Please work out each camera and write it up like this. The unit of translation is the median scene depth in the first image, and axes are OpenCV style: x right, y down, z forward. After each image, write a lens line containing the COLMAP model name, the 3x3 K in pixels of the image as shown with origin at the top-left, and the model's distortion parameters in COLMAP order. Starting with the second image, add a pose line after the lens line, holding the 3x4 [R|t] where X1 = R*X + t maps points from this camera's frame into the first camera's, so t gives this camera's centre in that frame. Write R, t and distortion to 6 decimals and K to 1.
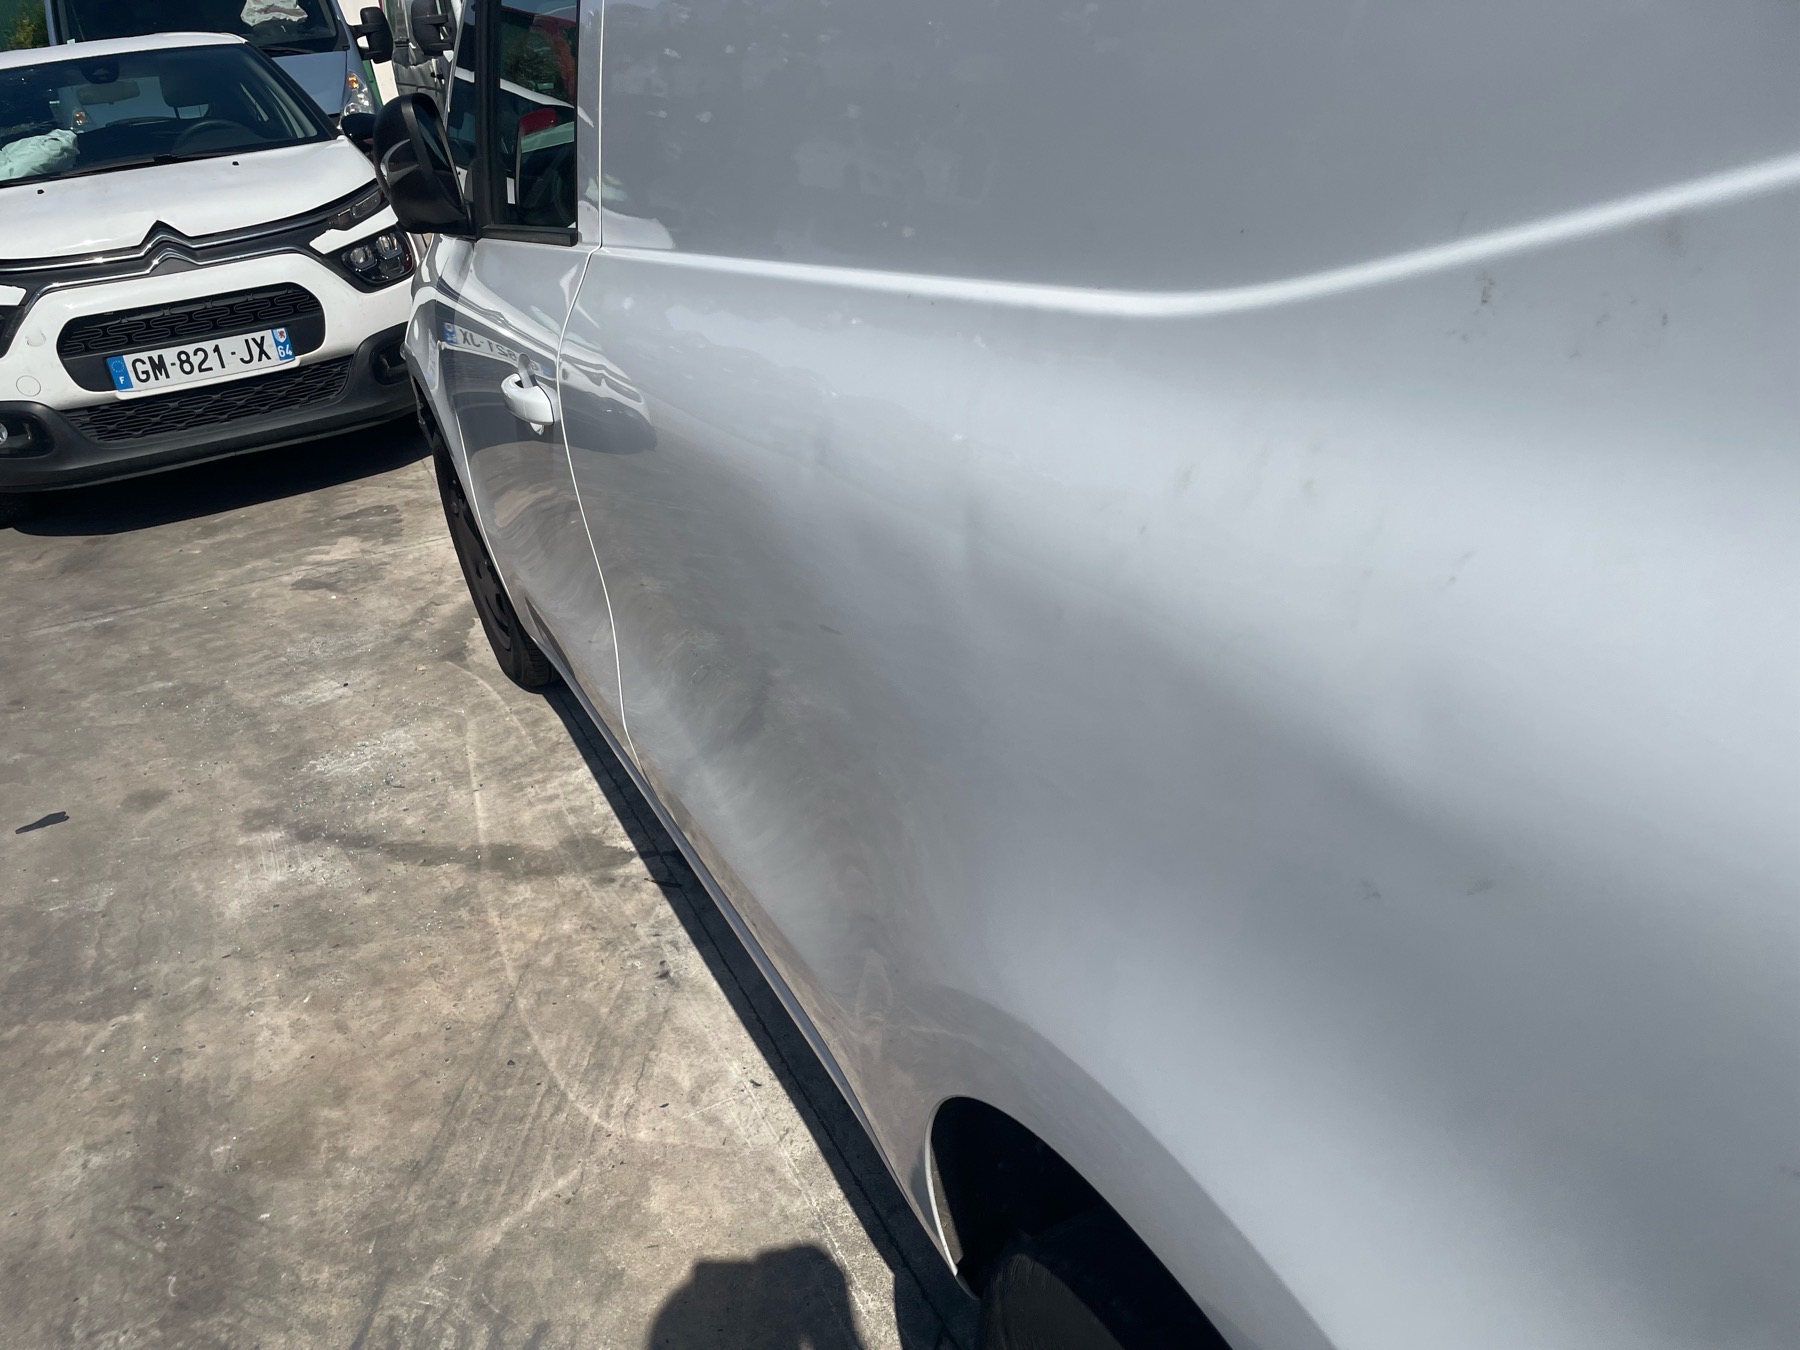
lens RADIAL K [[1368.4, 0, 886.8], [0, 1368.4, 684.4], [0, 0, 1]] dist [0.082633, -0.119057]
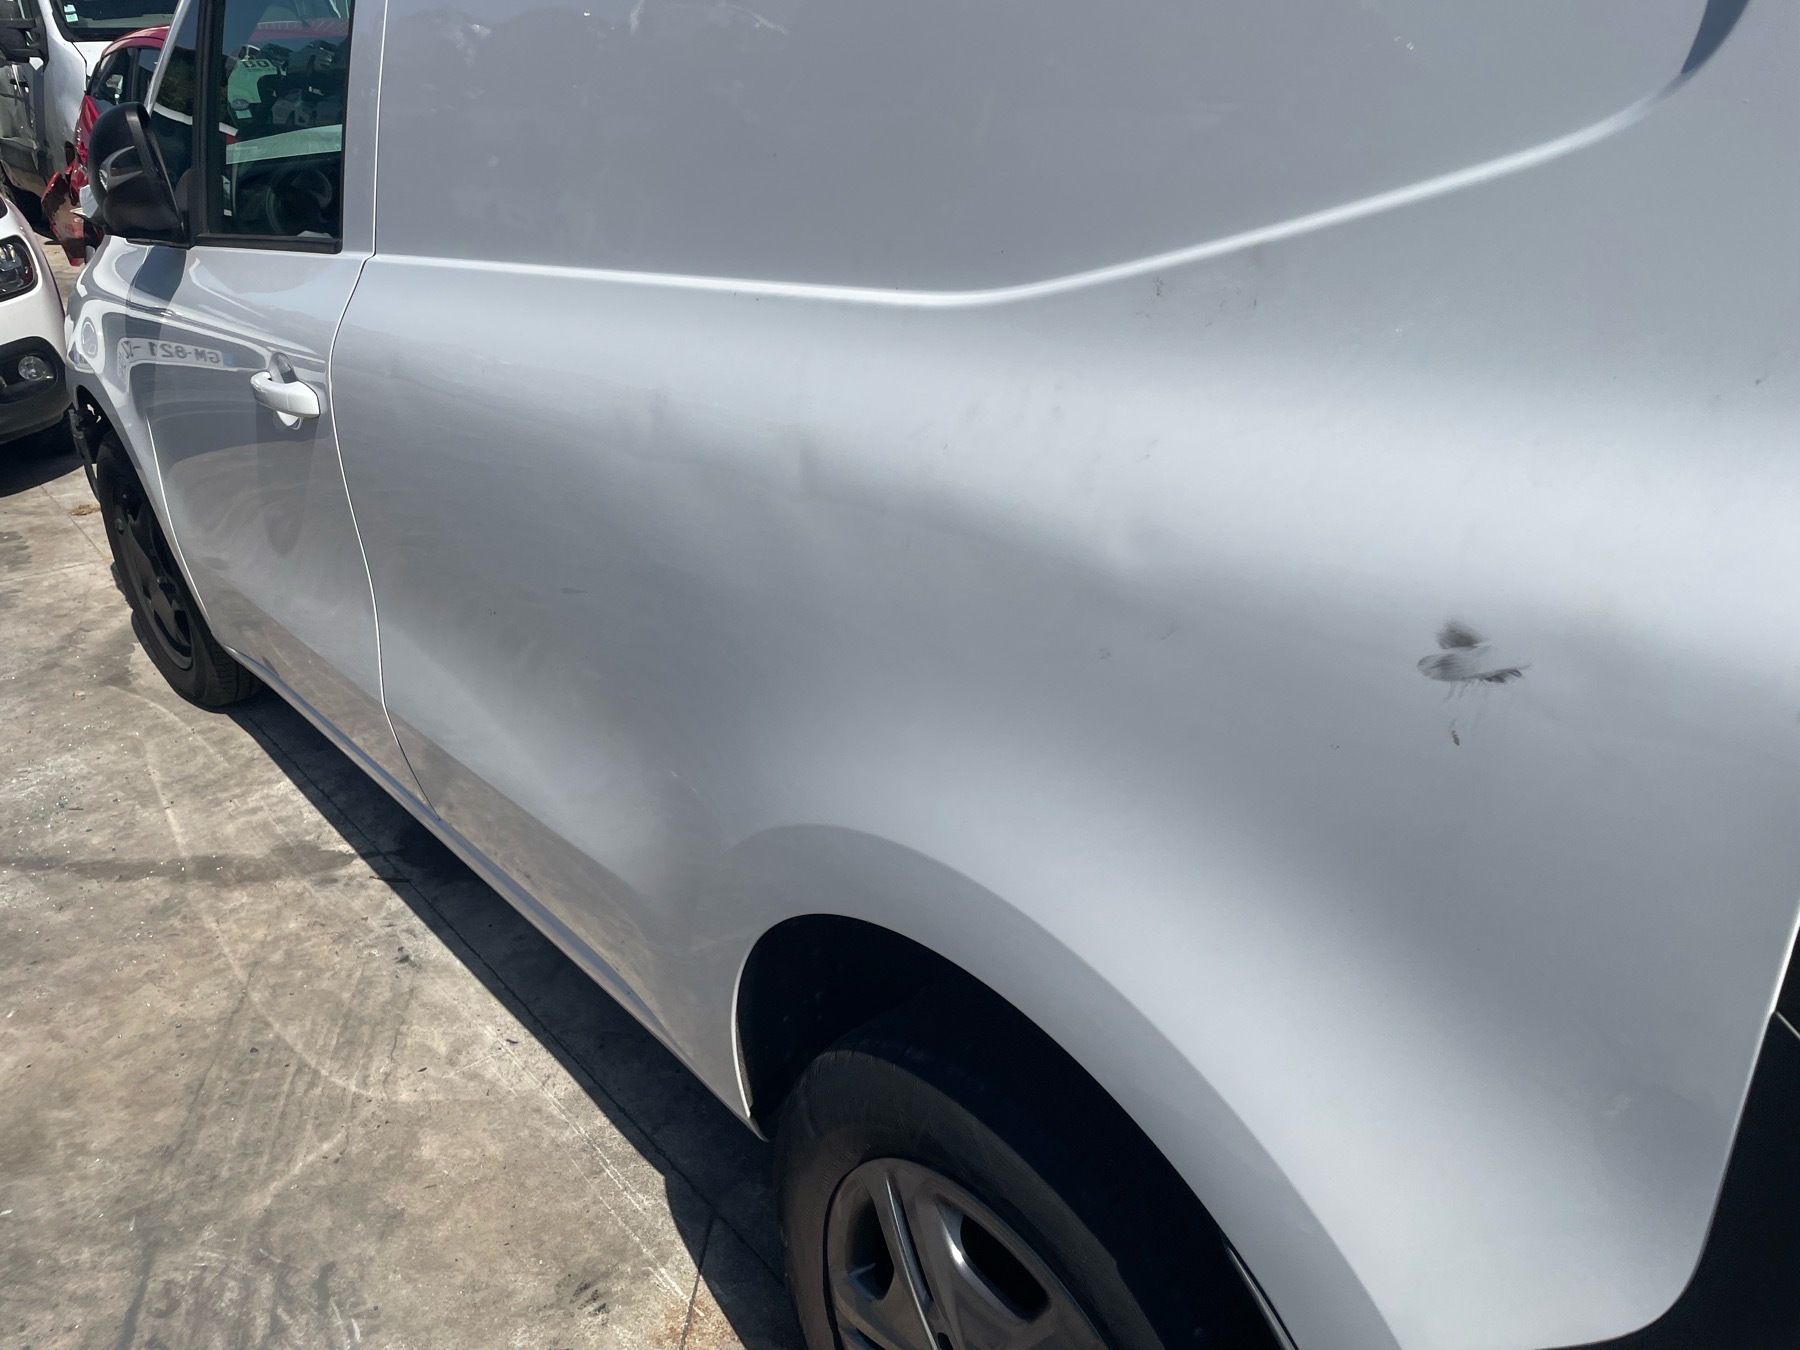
lens RADIAL K [[1368.3, 0, 917.3], [0, 1368.3, 687.1], [0, 0, 1]] dist [0.071439, -0.094476]
pose [[0.961014, -0.025790, 0.275296, -0.067848], [0.035957, 0.998843, -0.031948, 0.050737], [-0.274153, 0.040601, 0.960829, -0.107267]]
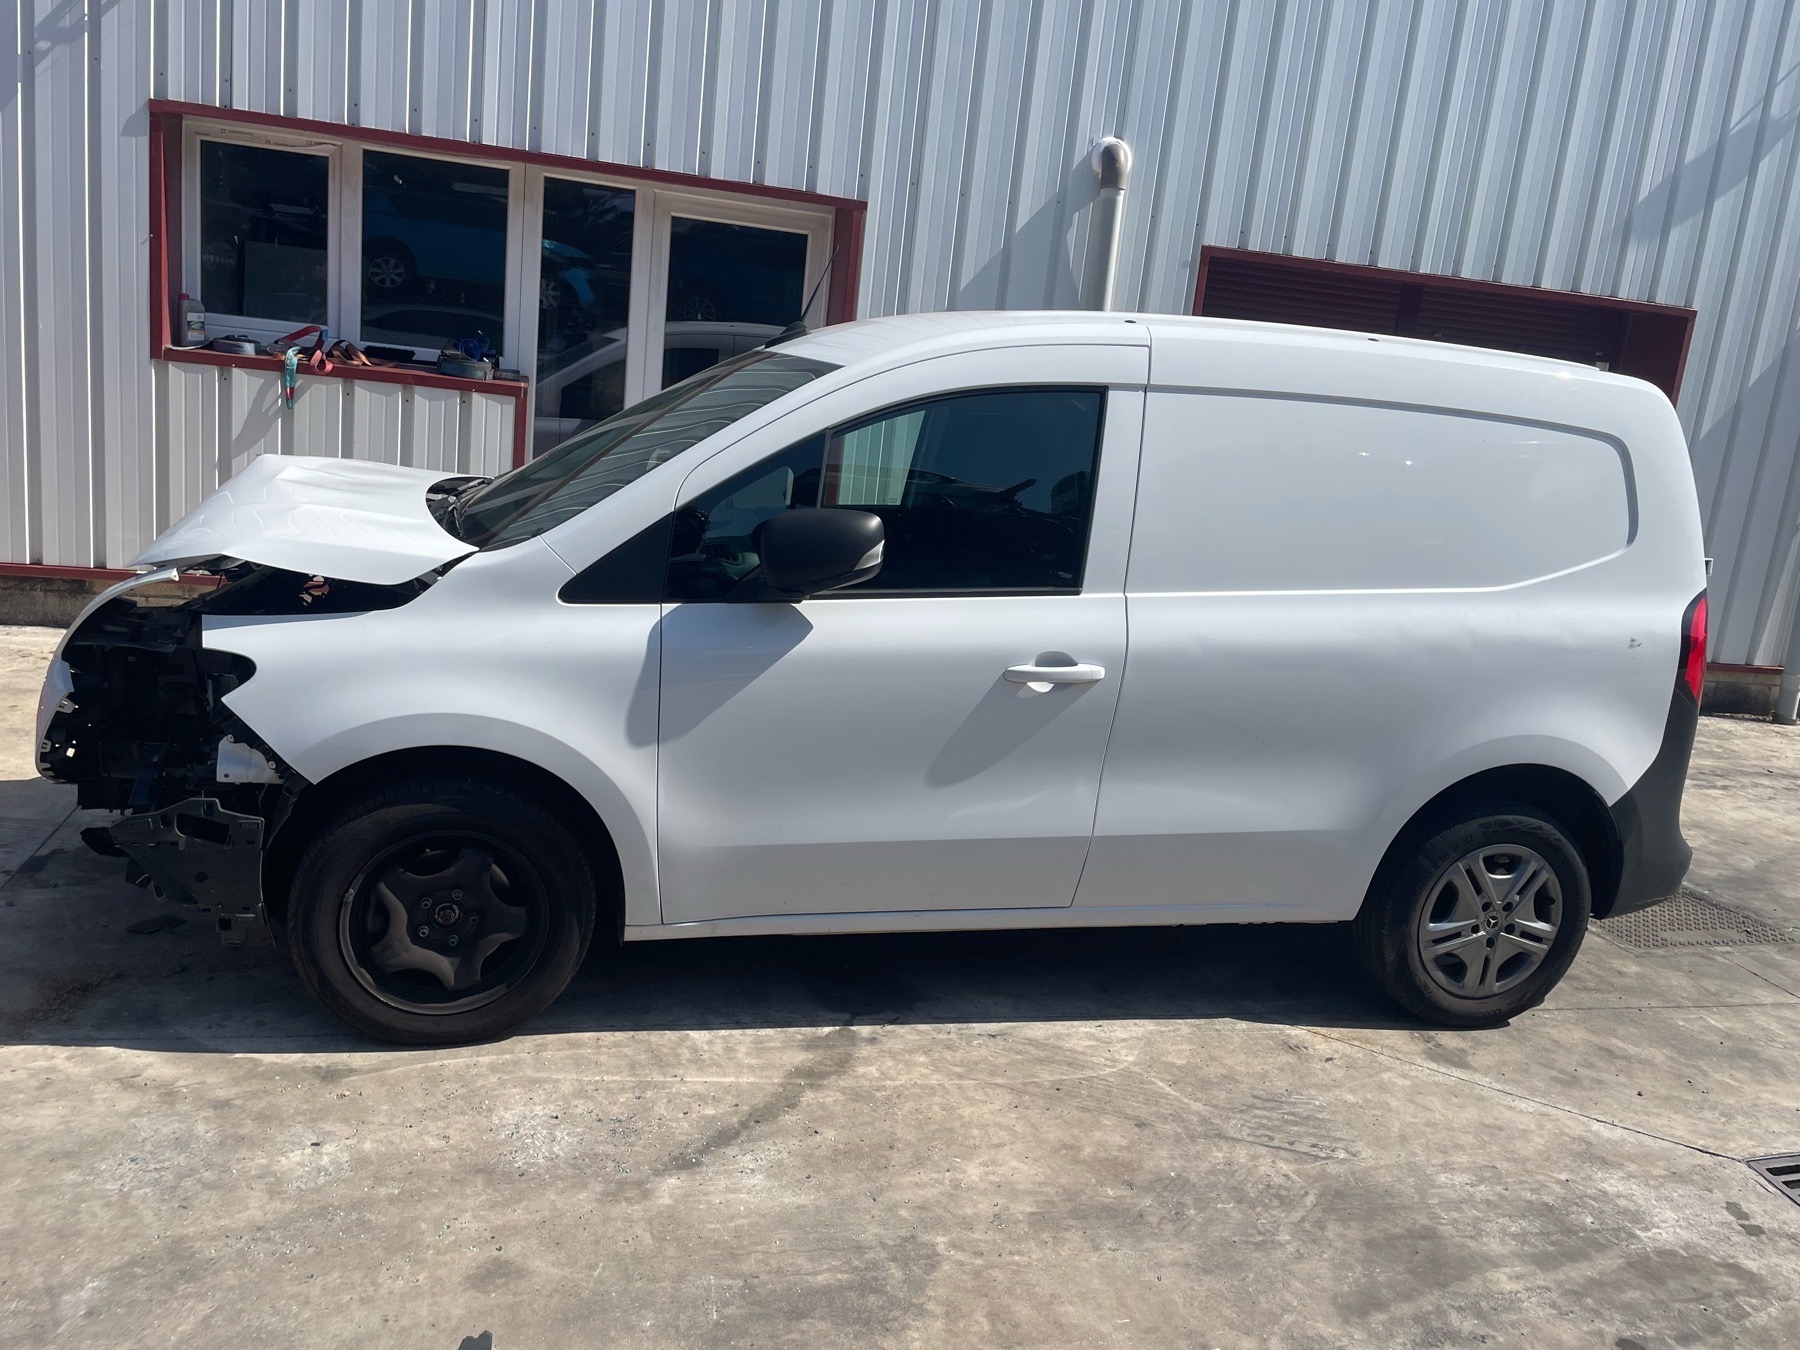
lens RADIAL K [[1354.6, 0, 904.0], [0, 1354.6, 663.3], [0, 0, 1]] dist [0.090364, -0.116132]
pose [[0.166129, -0.092921, 0.981716, -1.582050], [0.319879, 0.946794, 0.035485, -0.265919], [-0.932780, 0.308136, 0.187013, 0.634725]]
